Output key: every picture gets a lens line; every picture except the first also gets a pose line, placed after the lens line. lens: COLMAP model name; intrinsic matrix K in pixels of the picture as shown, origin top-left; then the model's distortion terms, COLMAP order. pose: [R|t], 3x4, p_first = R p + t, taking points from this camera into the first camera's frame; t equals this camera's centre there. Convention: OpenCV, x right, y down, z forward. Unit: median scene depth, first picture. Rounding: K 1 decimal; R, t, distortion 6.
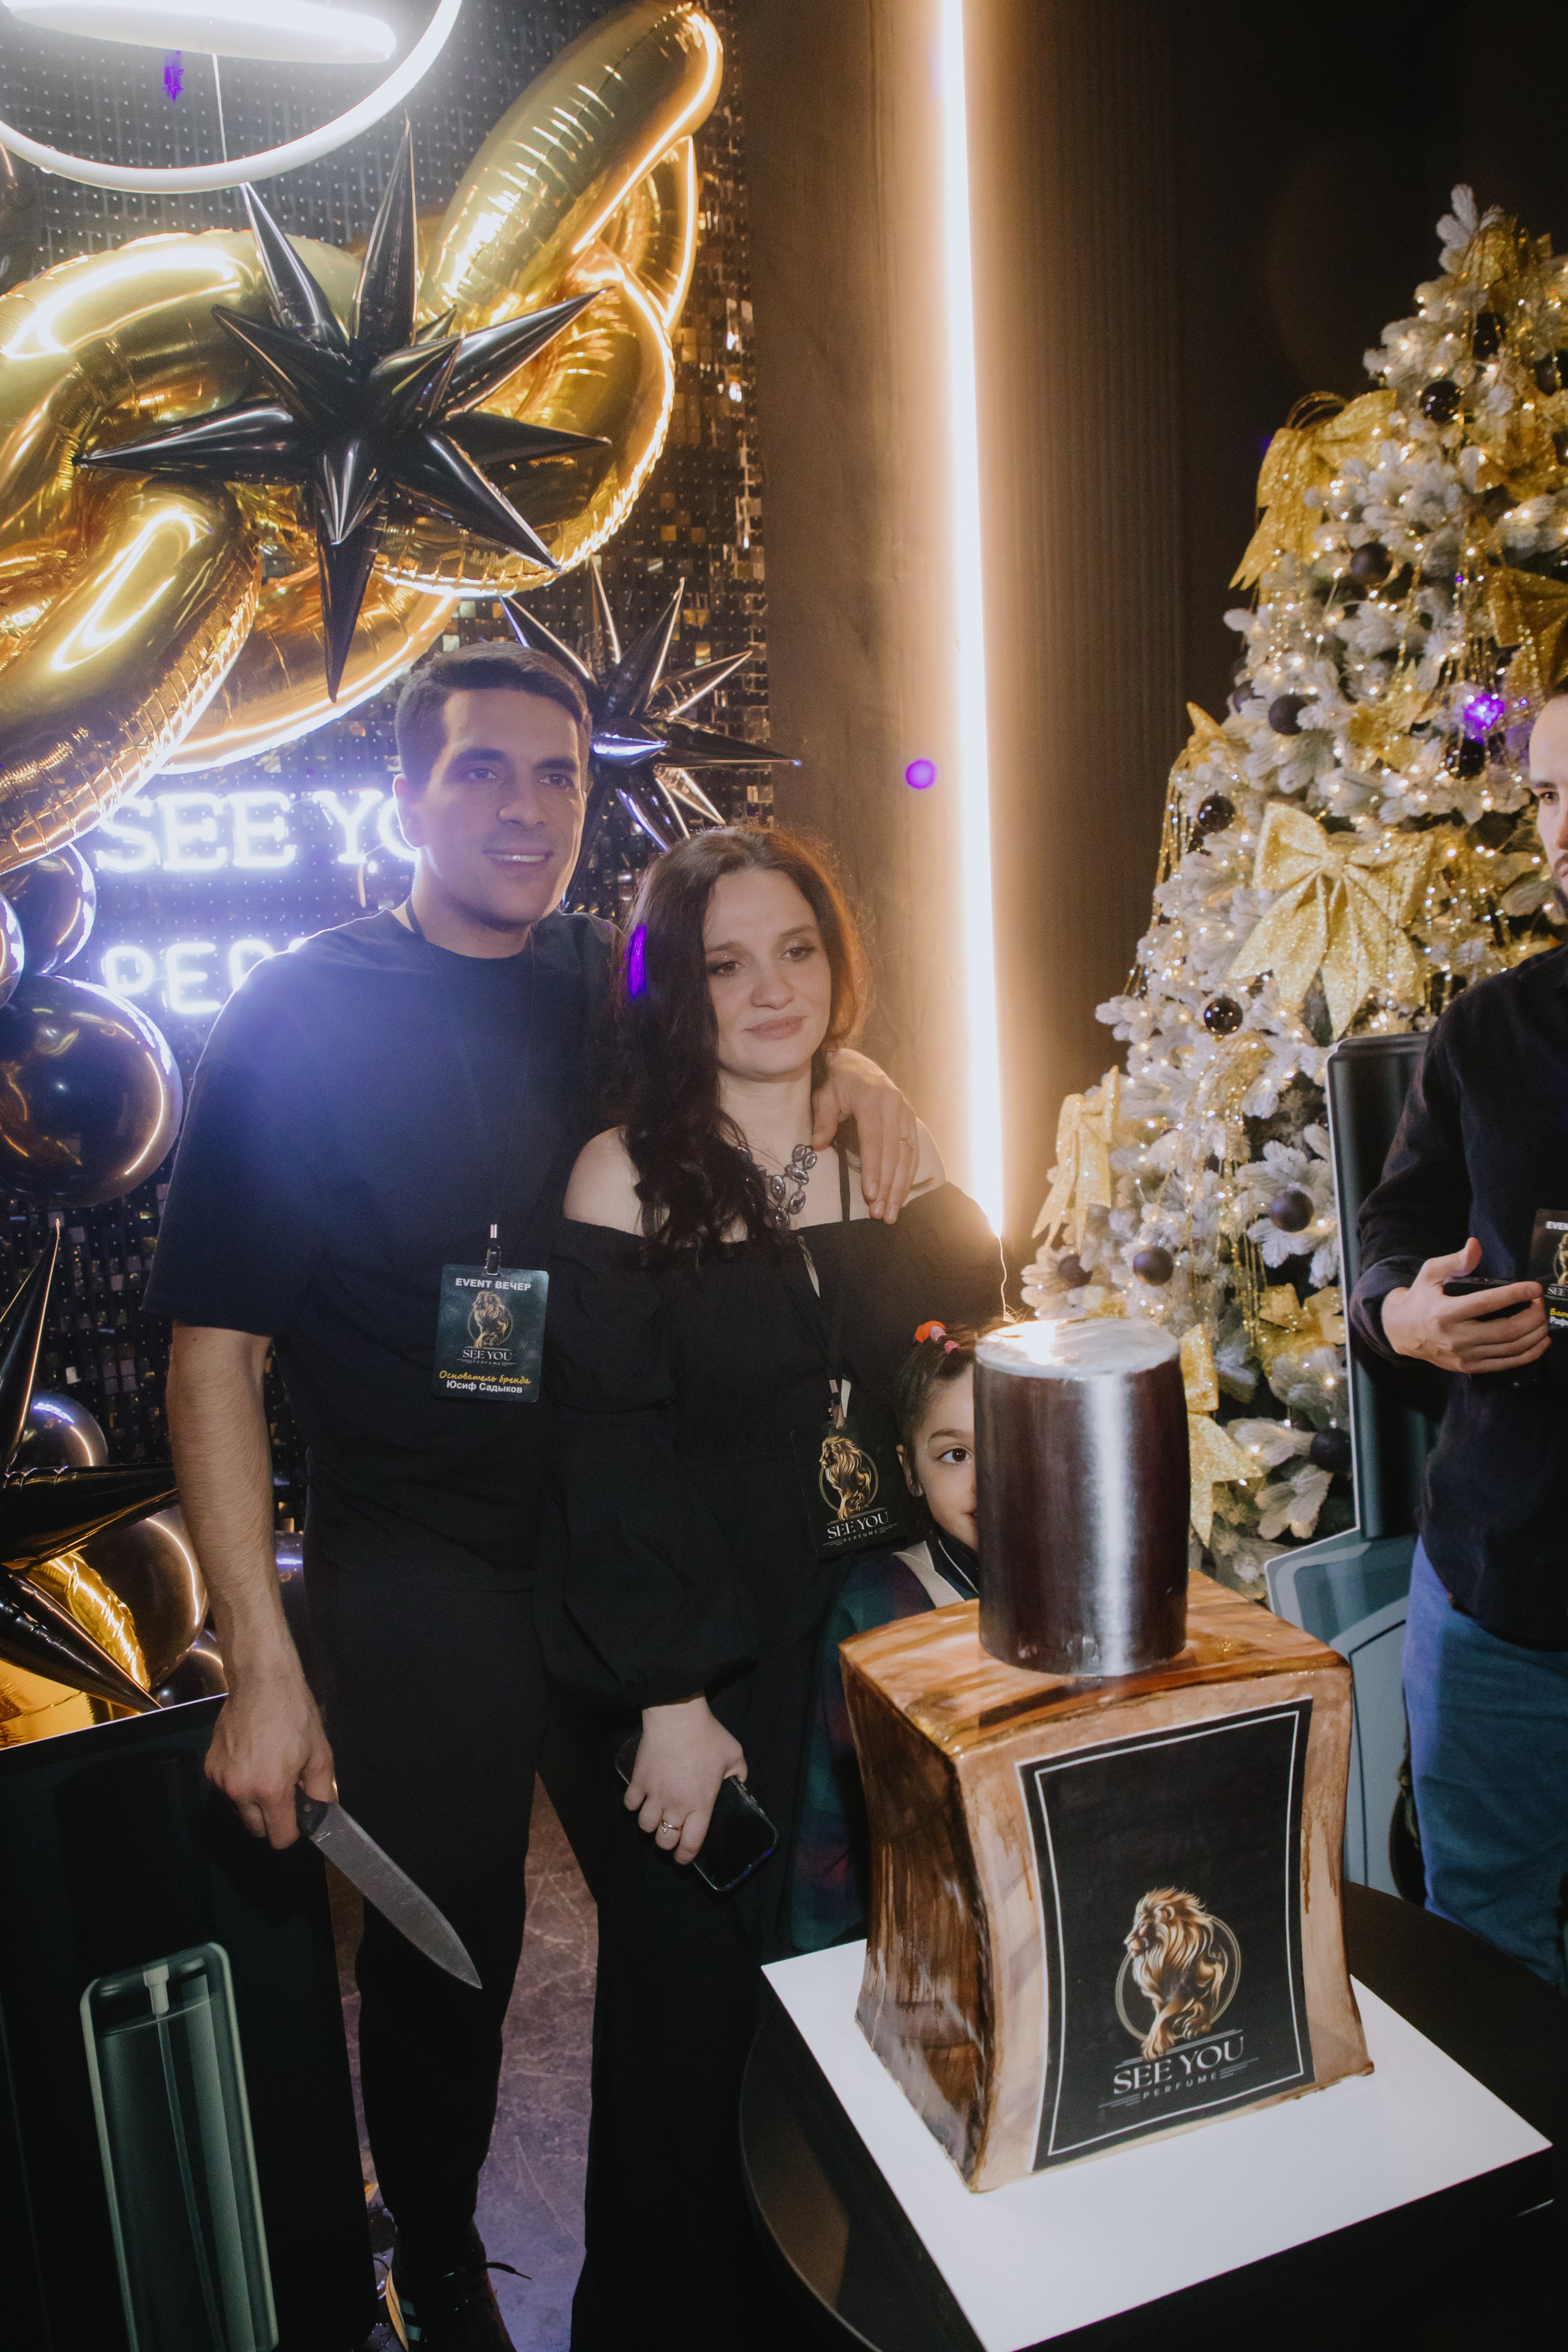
lens RADIAL K [[1670.5, 0, 778.4], [0, 1670.5, 1203.1], [0, 0, 1]] dist [-0.068048, 0.030420]
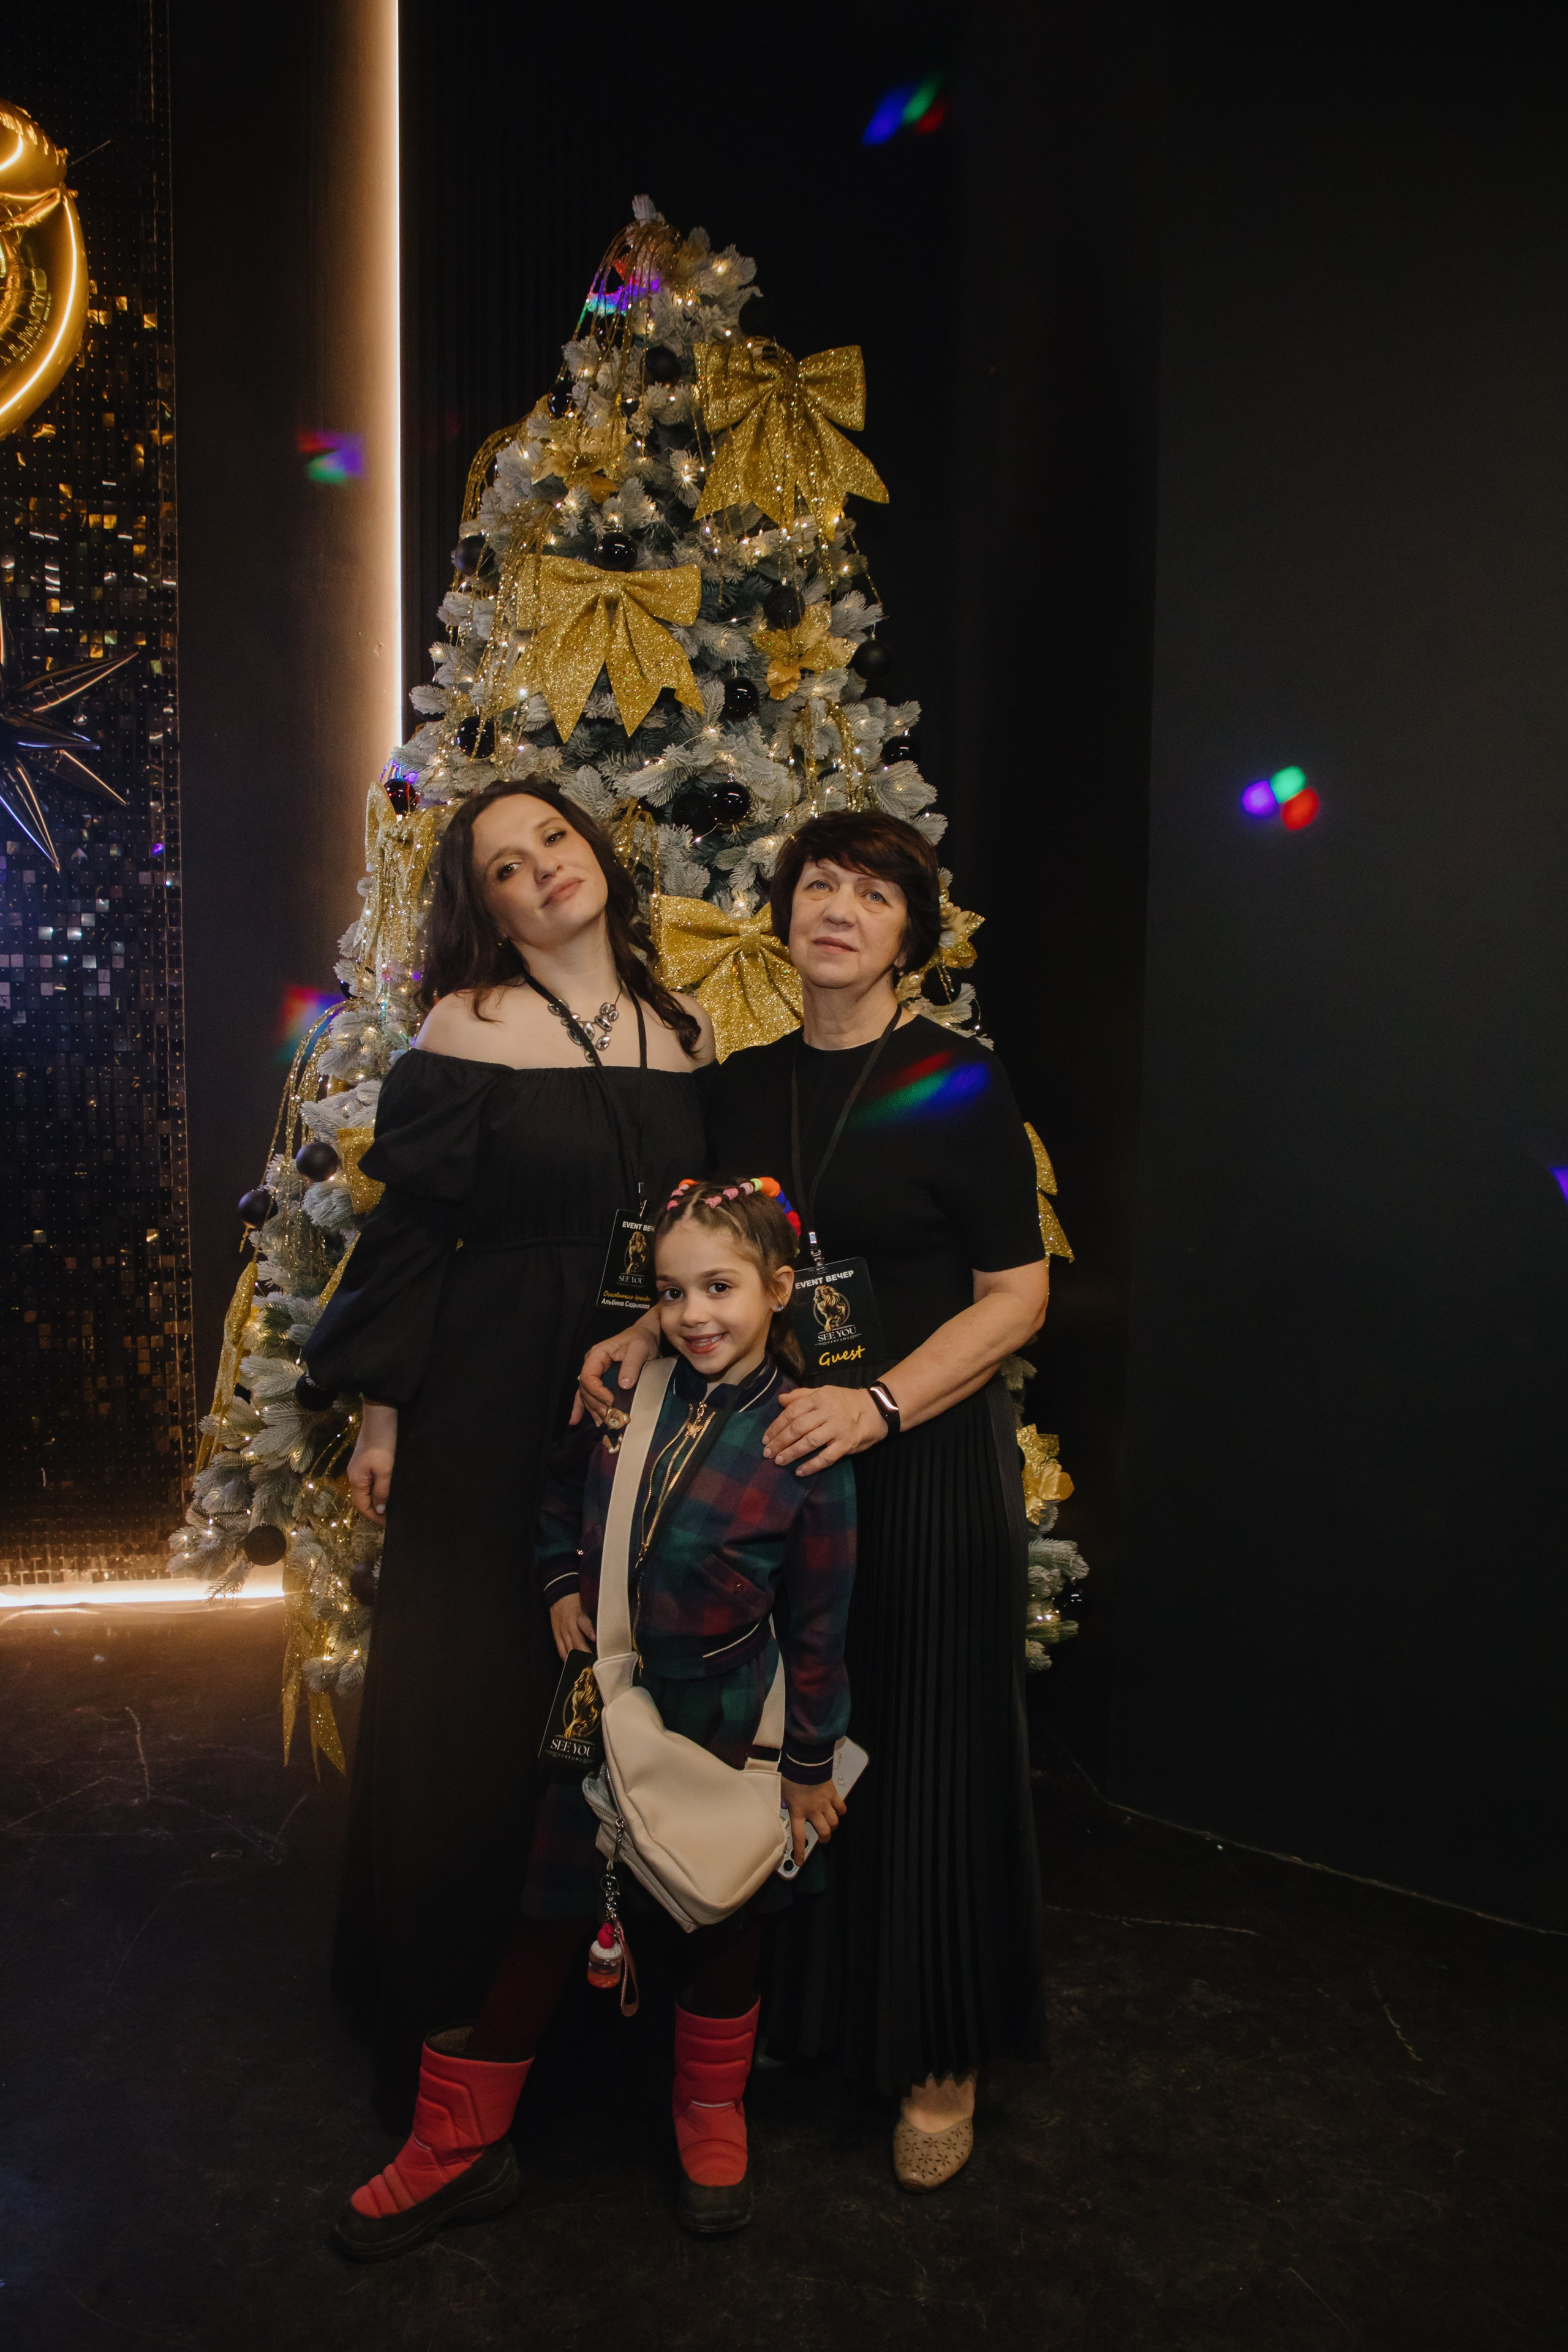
lens RADIAL K [[1690.5, 0, 776.4], [0, 1690.5, 1180.6], [0, 0, 1]] dist [-0.067196, 0.033961]
pose [[0.967067, 0.083965, -0.240275, 0.852261], [-0.094171, 0.995064, -0.031296, 0.021697], [0.236461, 0.052892, 0.970200, 0.033961]]
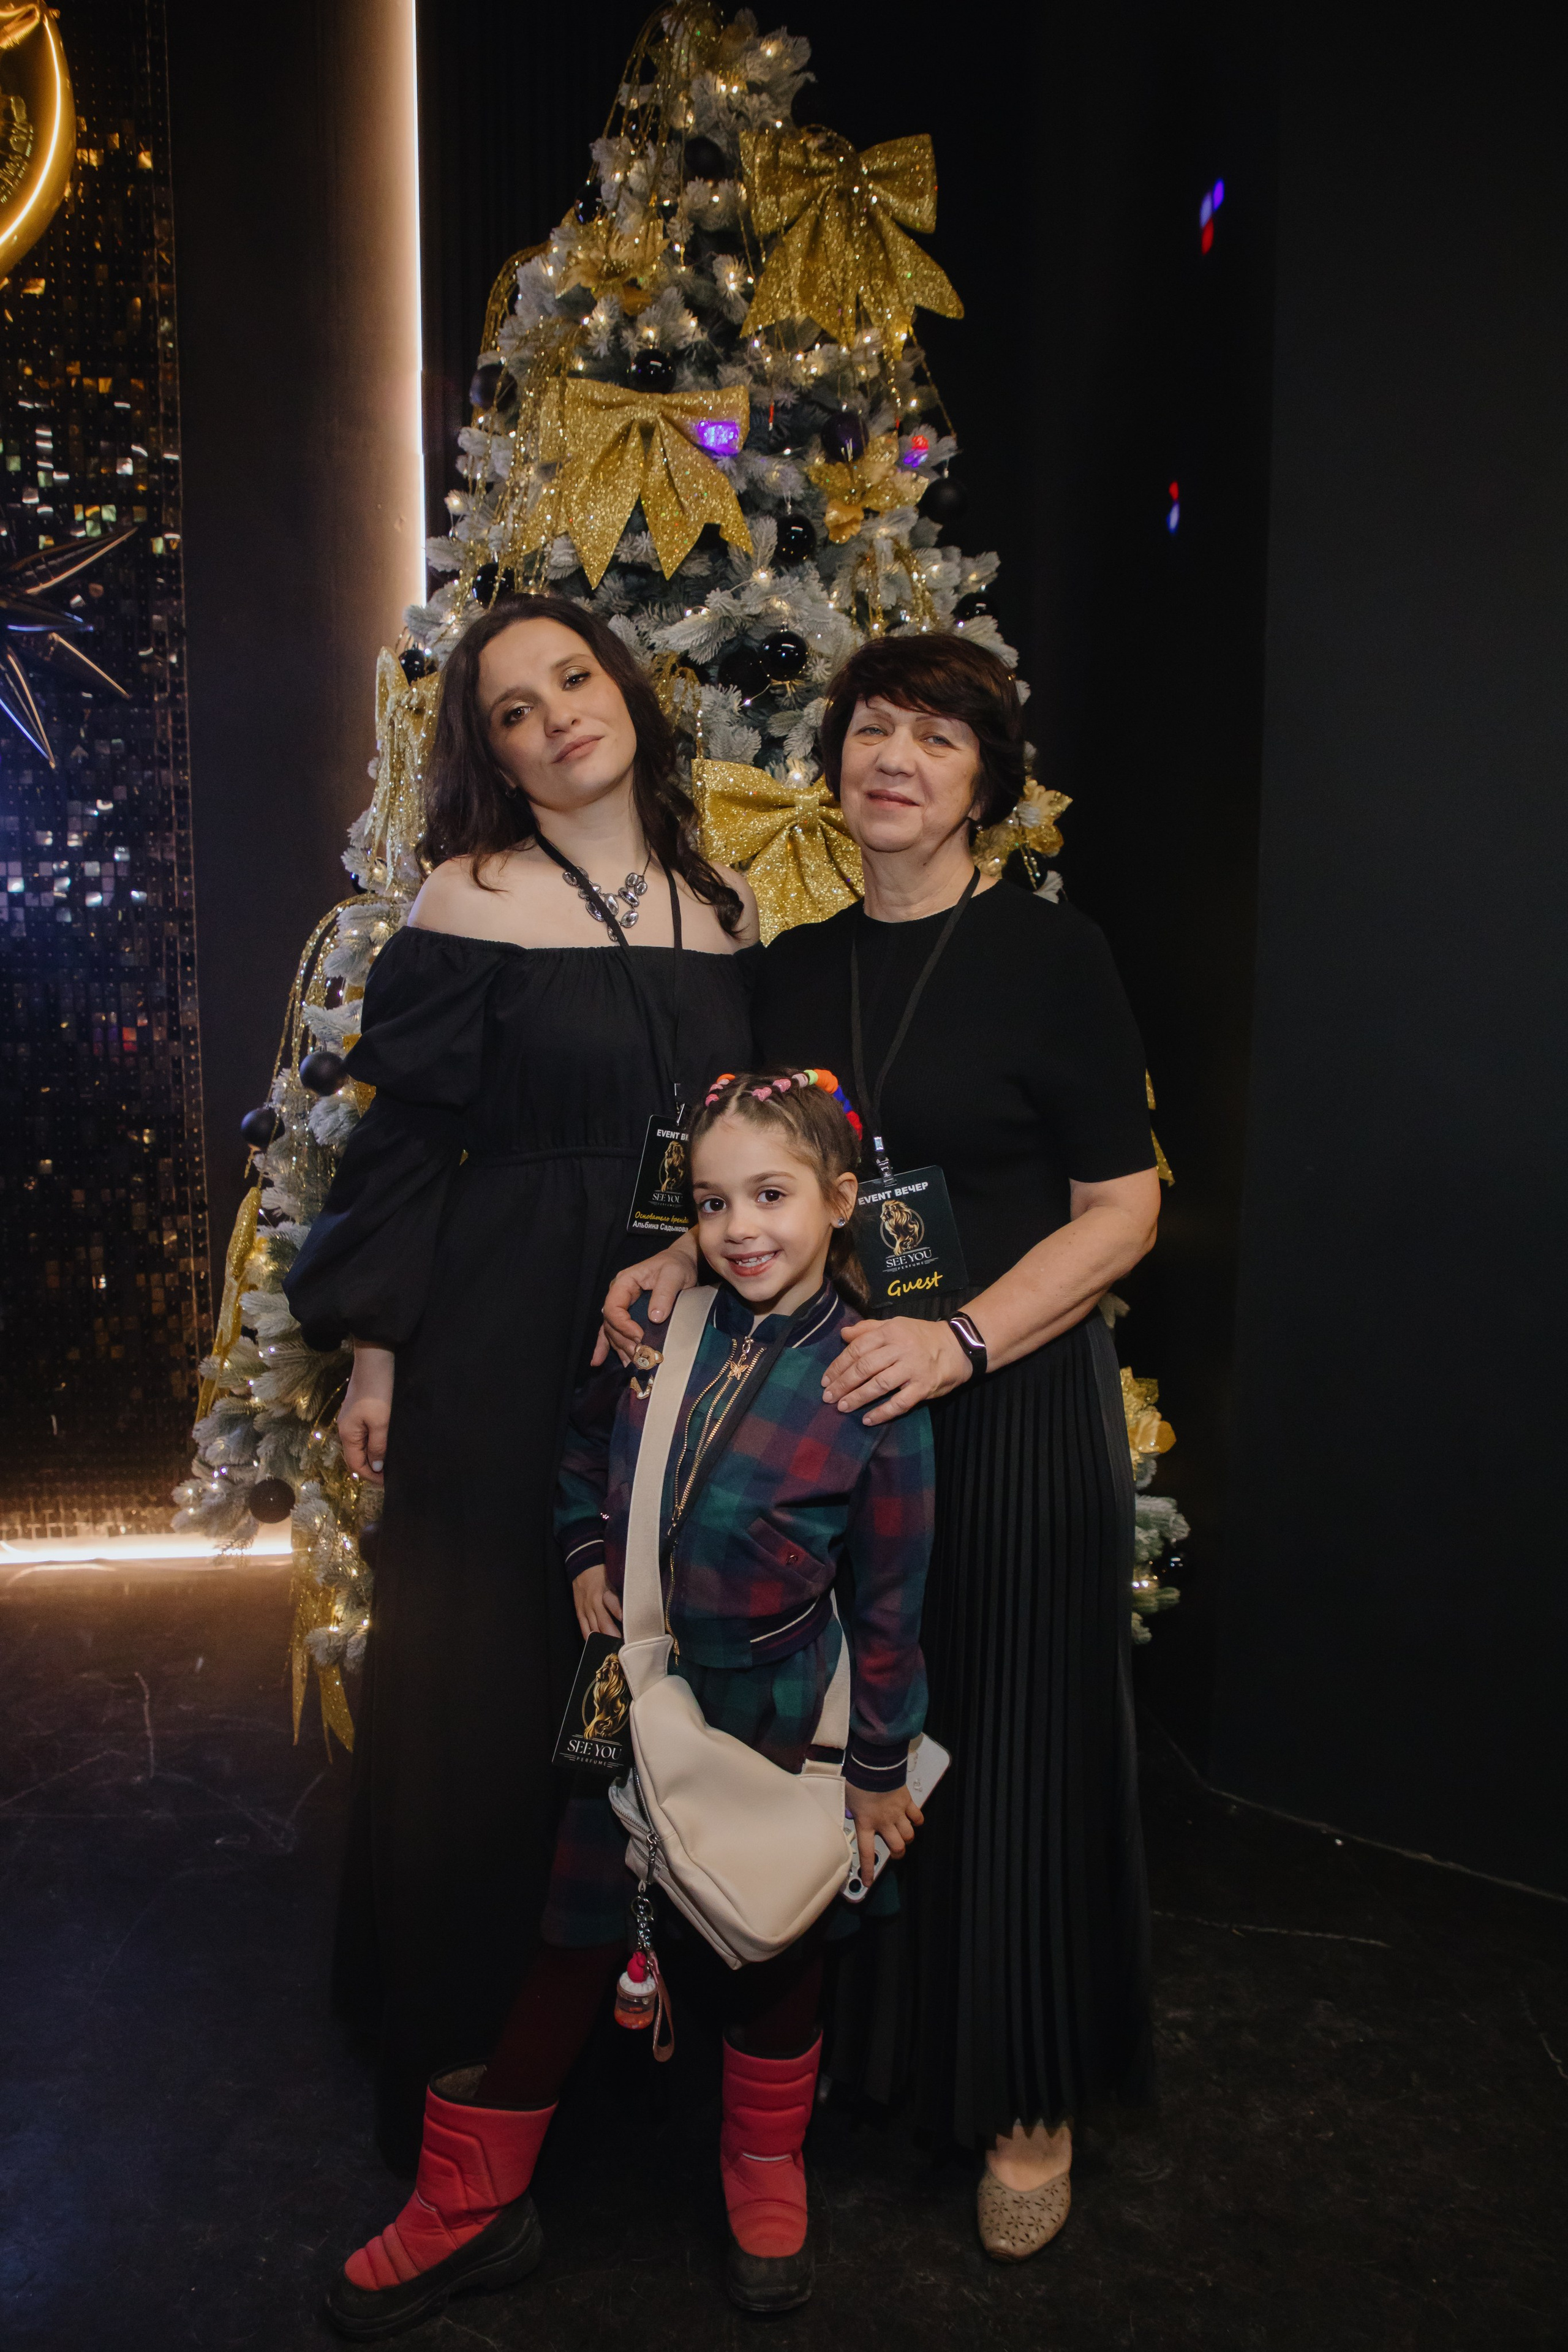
lens RADIAL K [[1690.5, 0, 776.7], [0, 1690.5, 1180.9], [0, 0, 1]] dist [-0.067196, 0.033961]
pose [[0.957922, 0.088037, -0.273195, 0.824573], [-0.090895, 0.995858, 0.002204, 0.038930], [0.272257, 0.022721, 0.961956, 0.155227]]
